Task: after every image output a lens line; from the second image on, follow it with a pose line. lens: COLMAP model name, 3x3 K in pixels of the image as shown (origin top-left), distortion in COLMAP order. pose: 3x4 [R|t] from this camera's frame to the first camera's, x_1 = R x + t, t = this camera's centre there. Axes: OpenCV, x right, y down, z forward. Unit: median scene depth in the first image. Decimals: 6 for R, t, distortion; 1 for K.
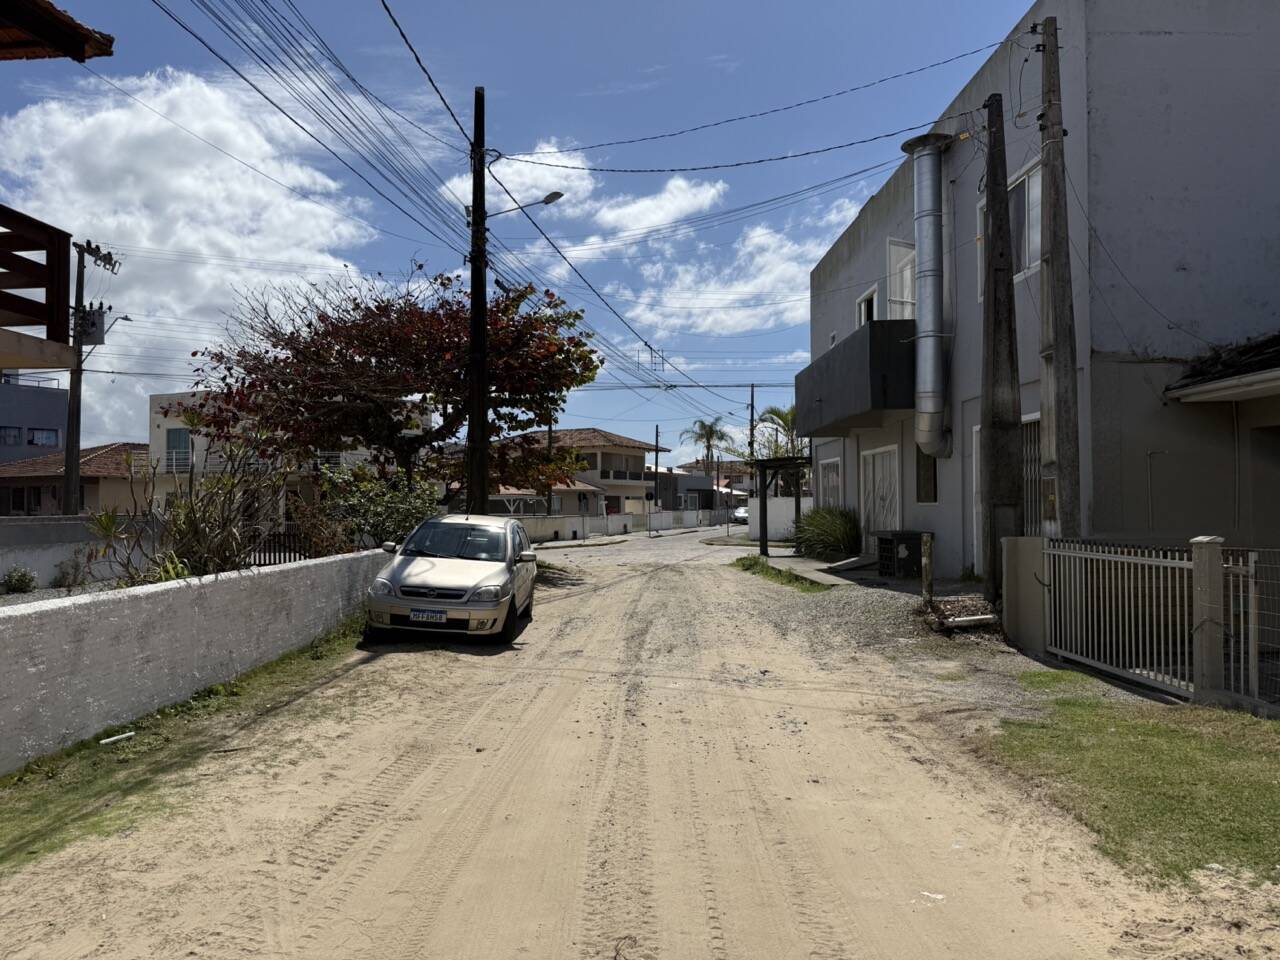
lens RADIAL K [[898.0, 0, 636.7], [0, 898.0, 488.4], [0, 0, 1]] dist [0.043998, -0.059538]
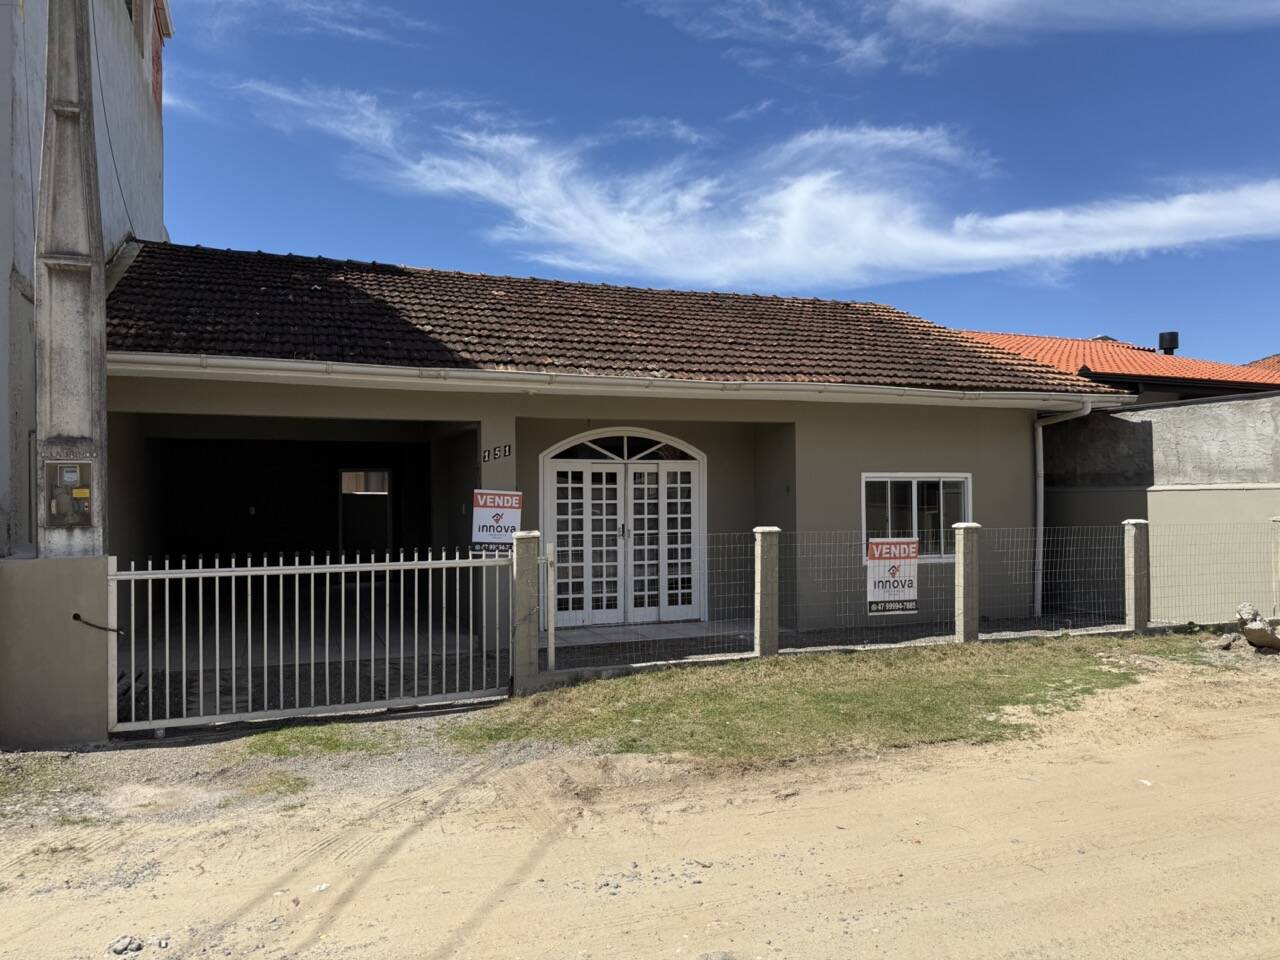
lens RADIAL K [[898.0, 0, 636.7], [0, 898.0, 488.4], [0, 0, 1]] dist [0.043998, -0.059538]
pose [[-0.346346, 0.011724, 0.938033, -0.266689], [-0.010512, 0.999811, -0.016377, 0.012769], [-0.938048, -0.015532, -0.346158, 0.845489]]
